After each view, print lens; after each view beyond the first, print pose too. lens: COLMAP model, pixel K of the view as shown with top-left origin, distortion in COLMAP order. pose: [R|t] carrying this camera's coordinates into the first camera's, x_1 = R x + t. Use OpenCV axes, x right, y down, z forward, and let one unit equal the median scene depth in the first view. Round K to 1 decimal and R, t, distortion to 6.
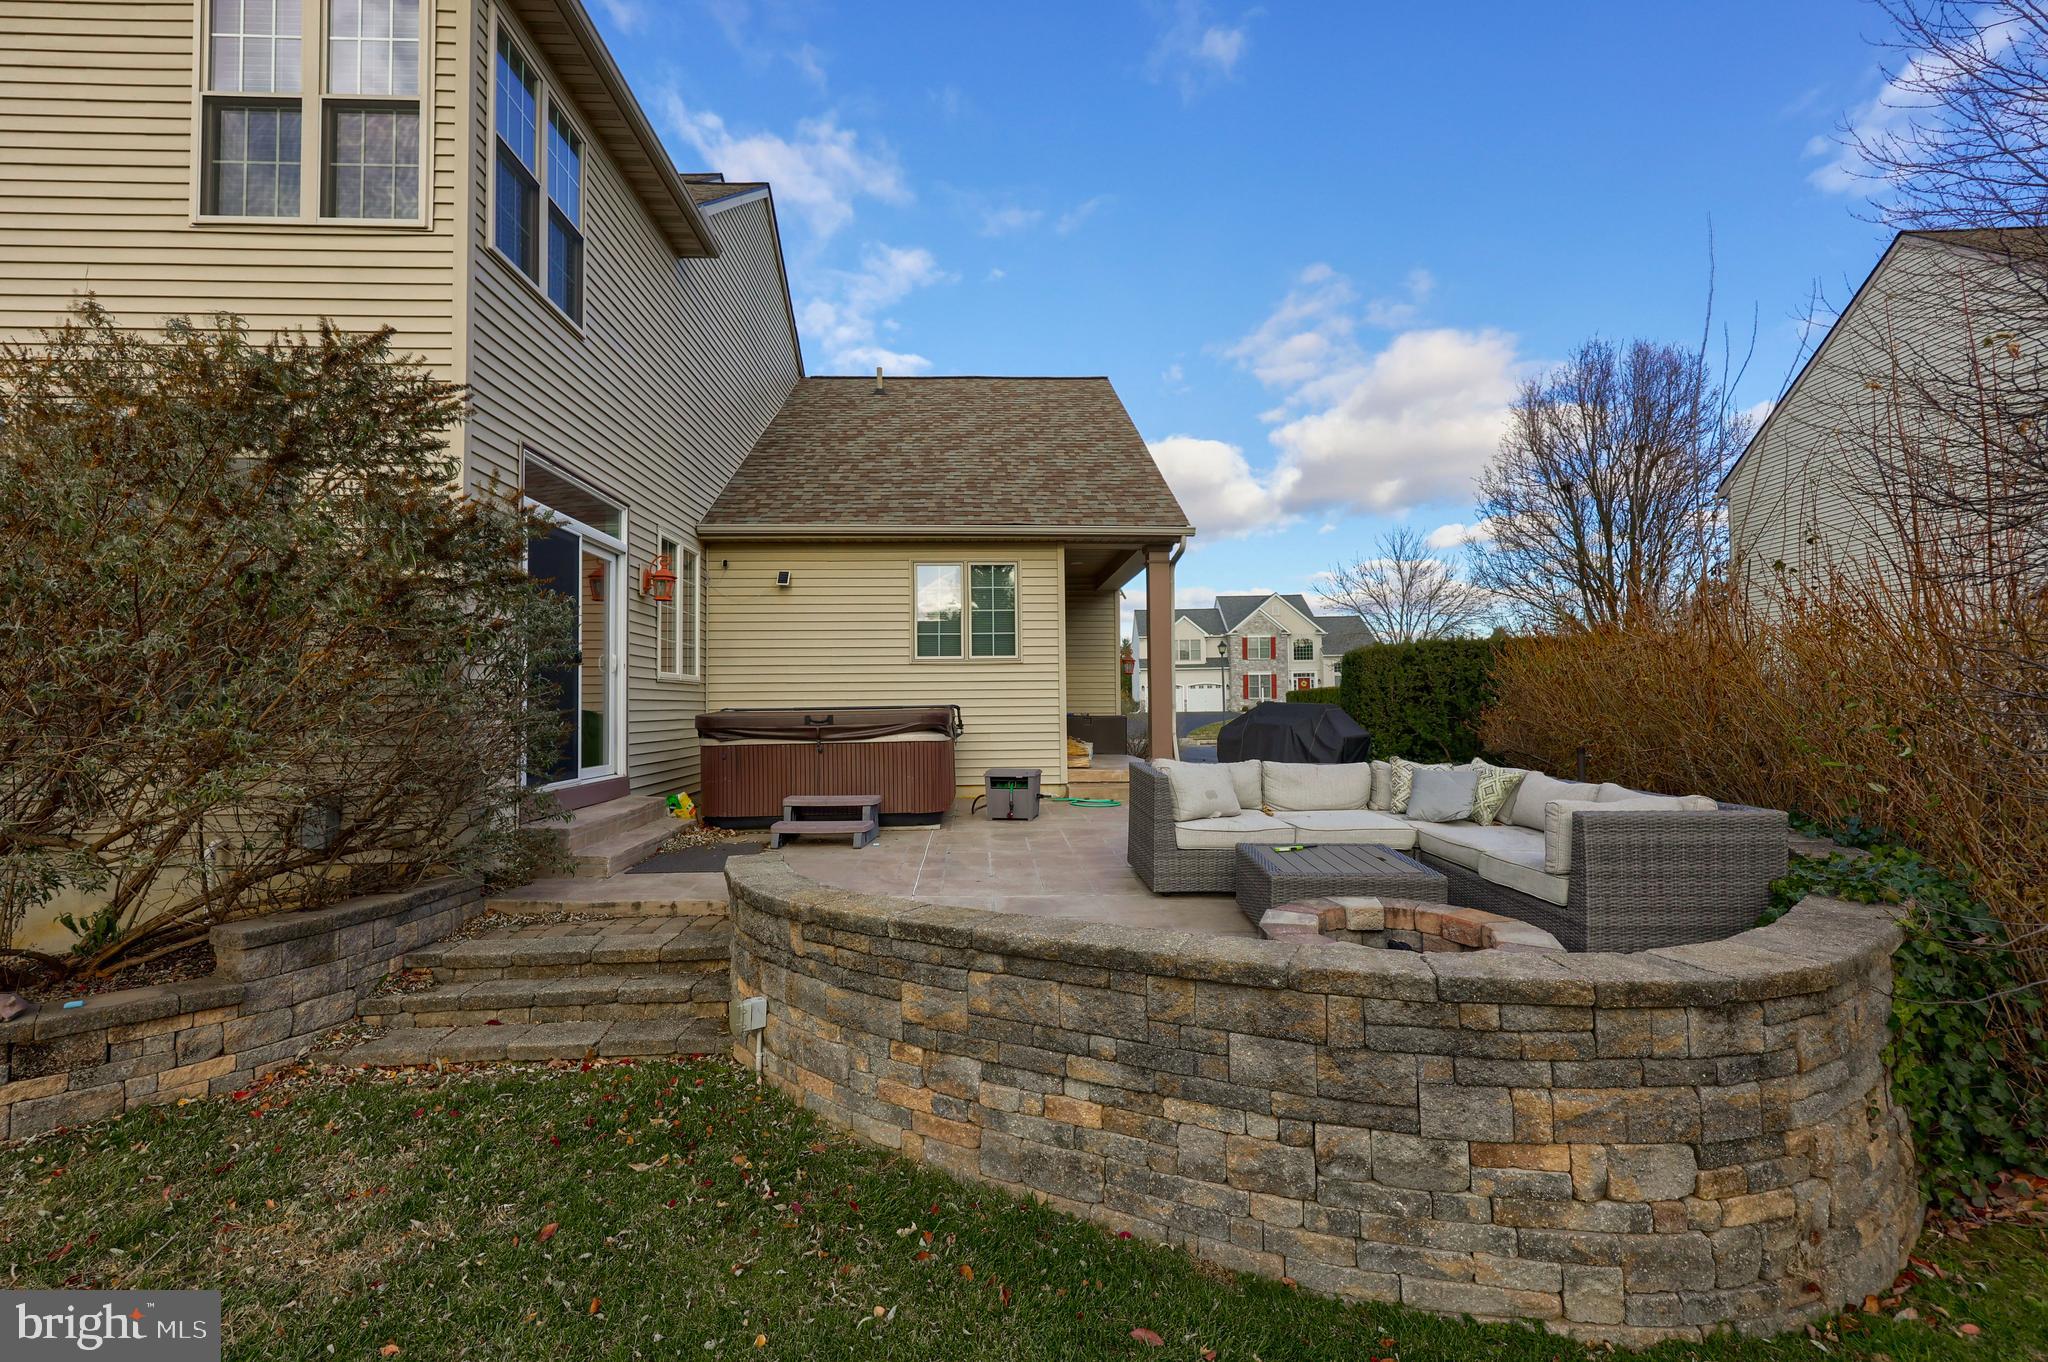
lens RADIAL K [[871.7, 0, 1010.1], [0, 871.7, 680.3], [0, 0, 1]] dist [0.004601, 0.000276]
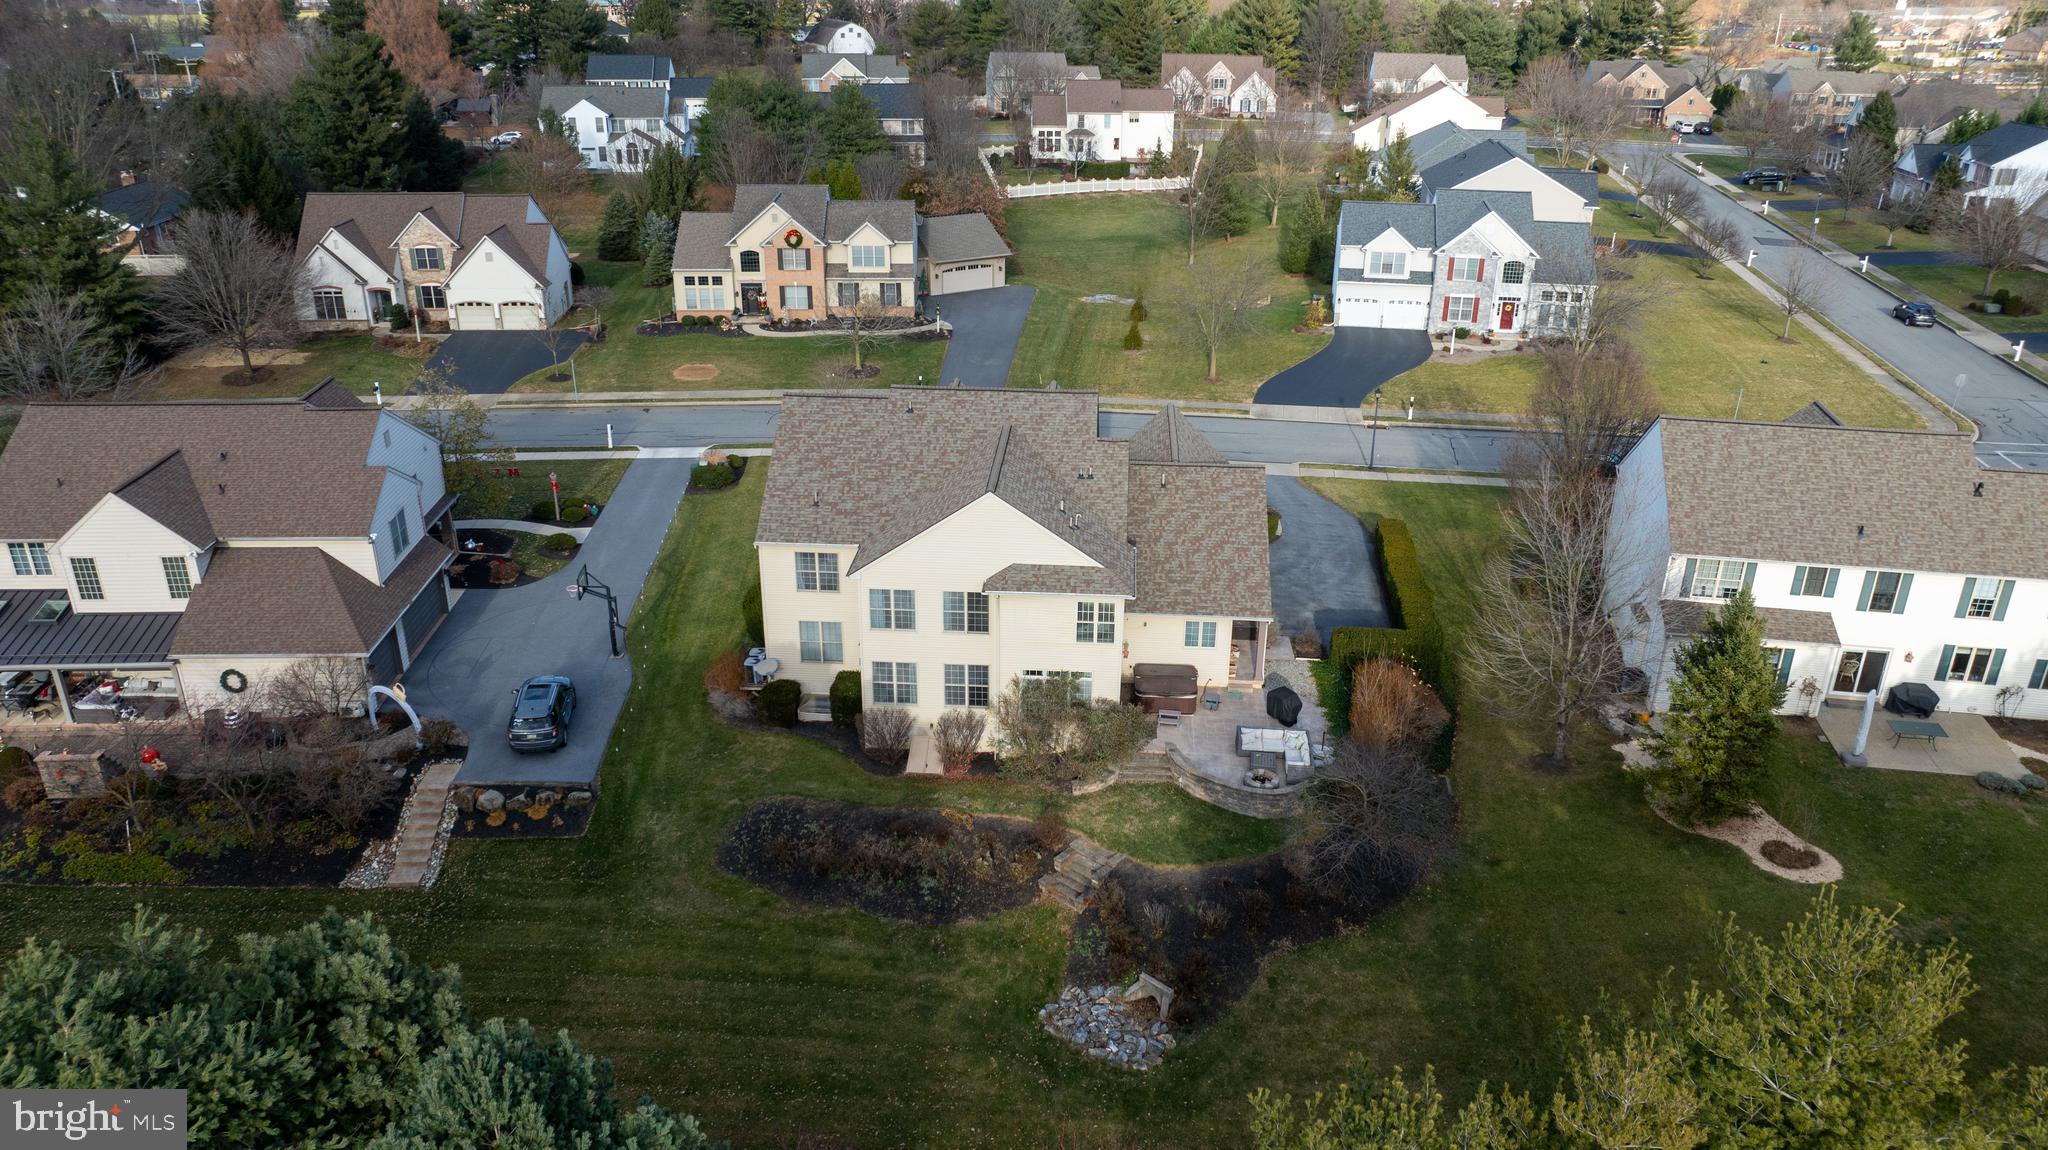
lens RADIAL K [[1448.7, 0, 1024.7], [0, 1448.7, 571.8], [0, 0, 1]] dist [-0.023788, 0.020431]
pose [[0.994868, 0.051833, -0.086897, -0.242250], [-0.009242, 0.901780, 0.432096, -2.570066], [0.100759, -0.429075, 0.897631, -3.731298]]
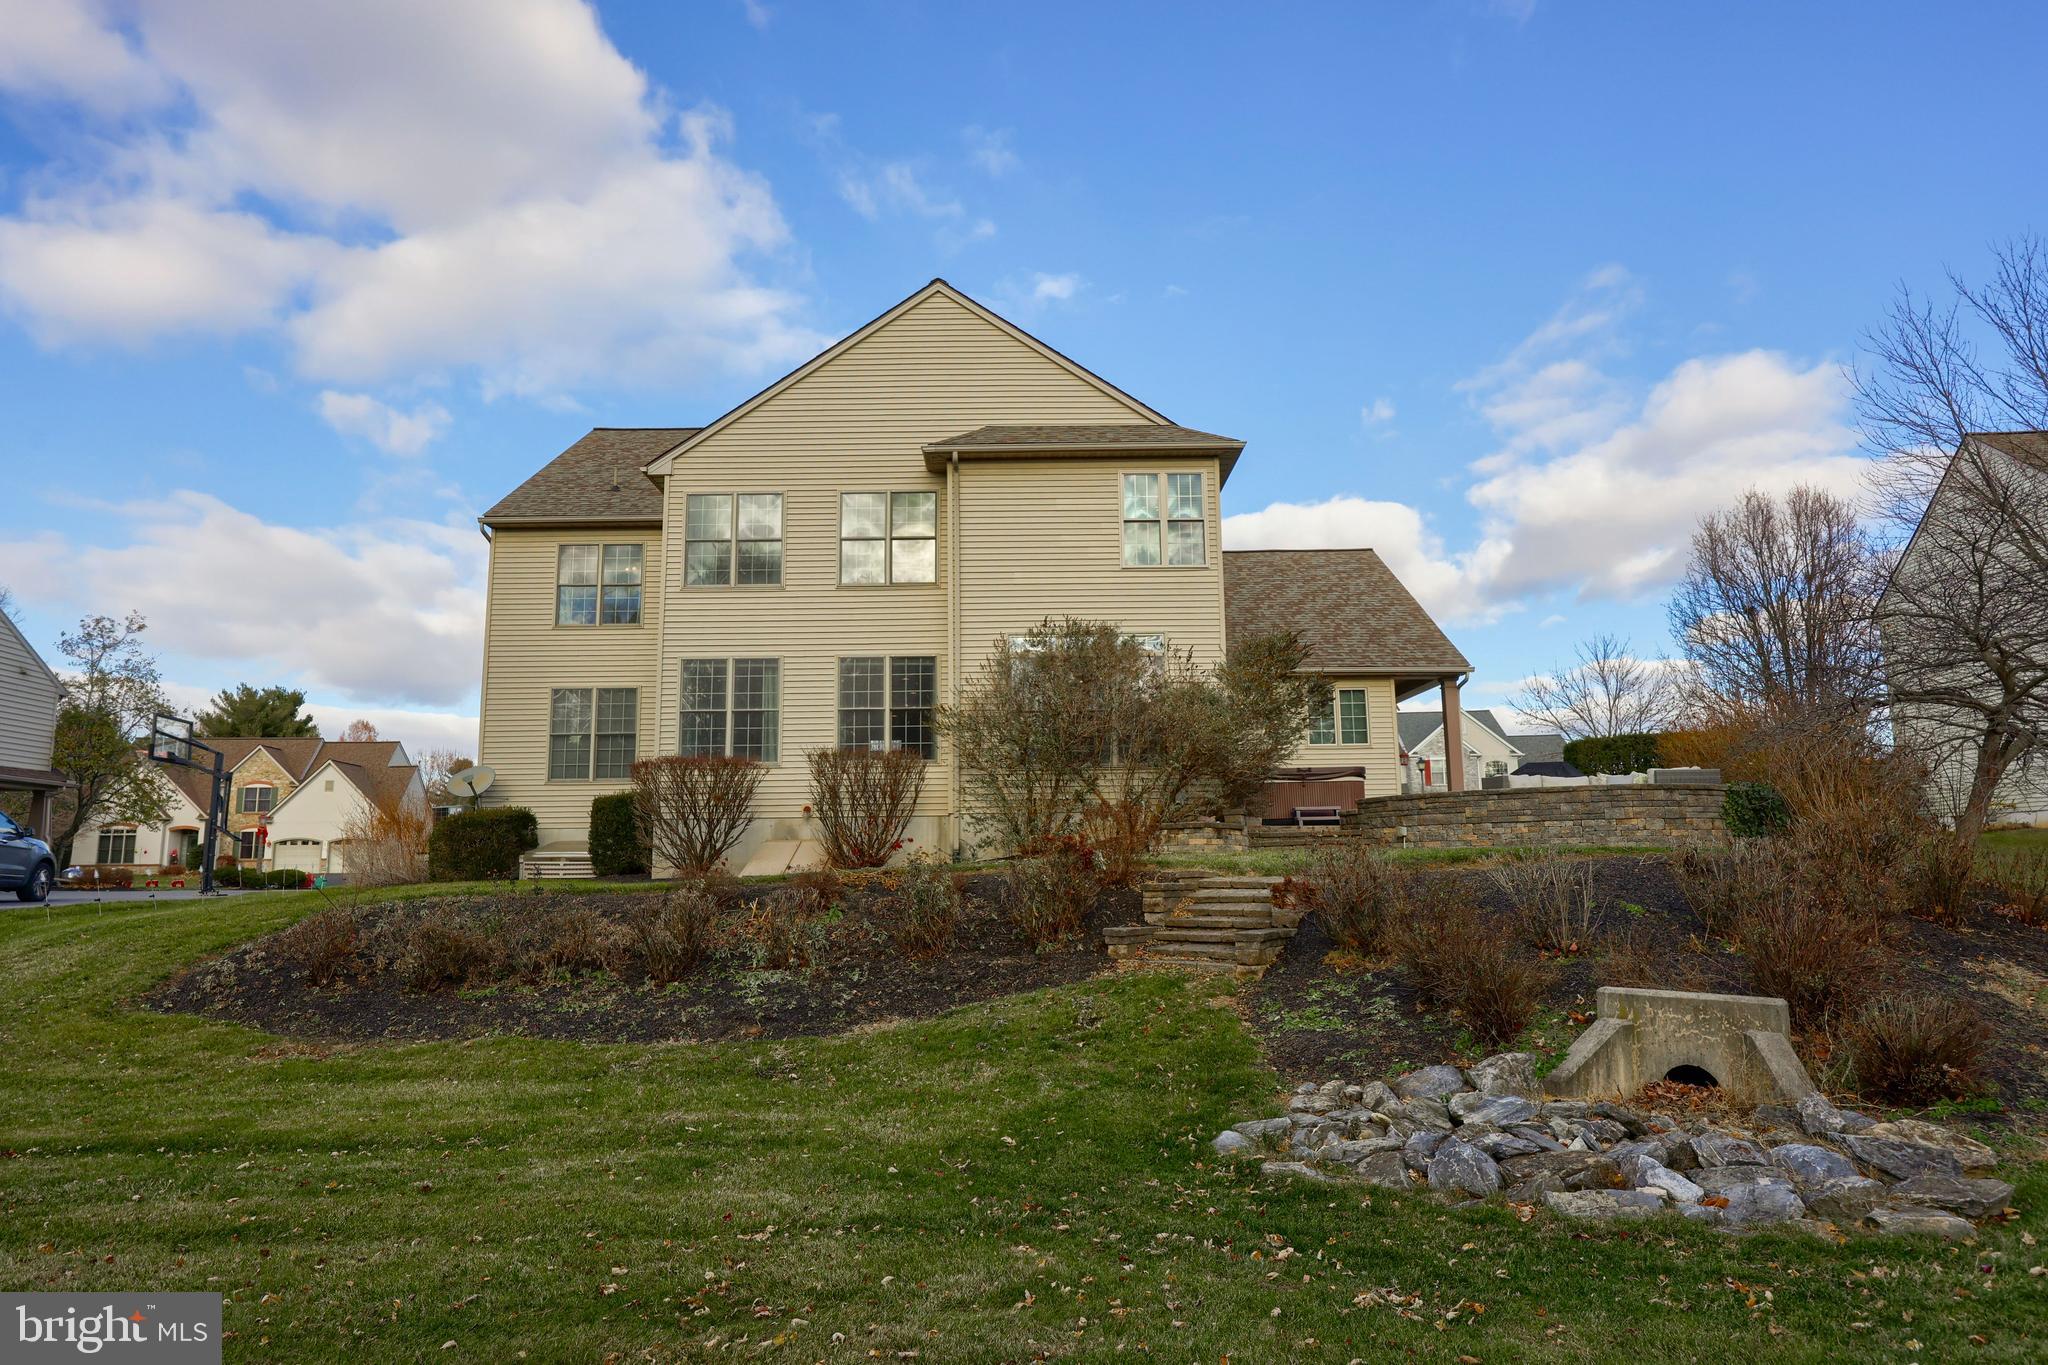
lens RADIAL K [[1226.5, 0, 1017.9], [0, 1226.5, 685.5], [0, 0, 1]] dist [-0.001209, -0.000260]
pose [[0.999417, -0.011677, -0.032069, -0.585422], [0.007653, 0.992396, -0.122846, 0.143995], [0.033260, 0.122529, 0.991907, -1.361319]]
